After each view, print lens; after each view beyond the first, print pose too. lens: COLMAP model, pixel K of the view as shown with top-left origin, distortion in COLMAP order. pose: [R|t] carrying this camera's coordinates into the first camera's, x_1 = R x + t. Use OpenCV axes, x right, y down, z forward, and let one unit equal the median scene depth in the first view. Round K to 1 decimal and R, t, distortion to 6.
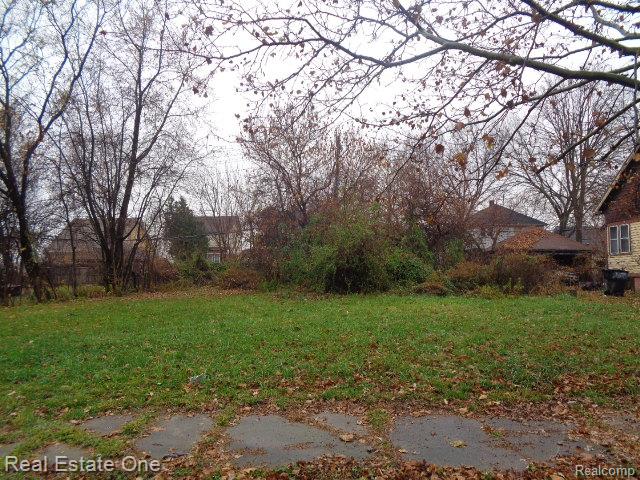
lens RADIAL K [[467.6, 0, 320.0], [0, 467.6, 240.0], [0, 0, 1]] dist [0.022377, 0.000235]
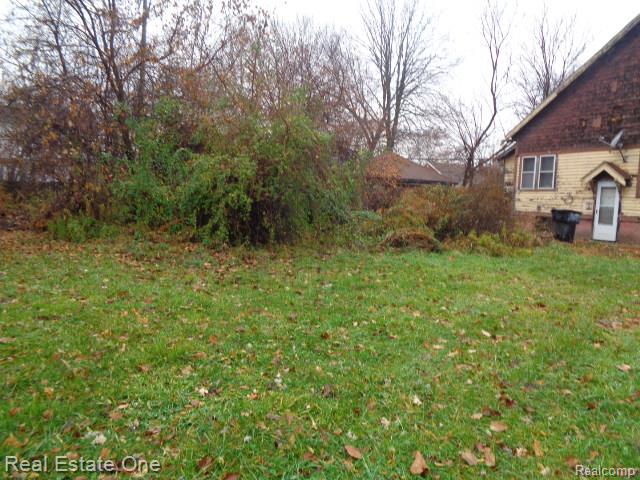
lens RADIAL K [[475.4, 0, 322.4], [0, 475.4, 239.8], [0, 0, 1]] dist [-0.003822, 0.003658]
pose [[0.867452, -0.018233, 0.497186, -0.145768], [-0.065883, 0.986318, 0.151118, 0.015036], [-0.493139, -0.163844, 0.854382, 0.438248]]
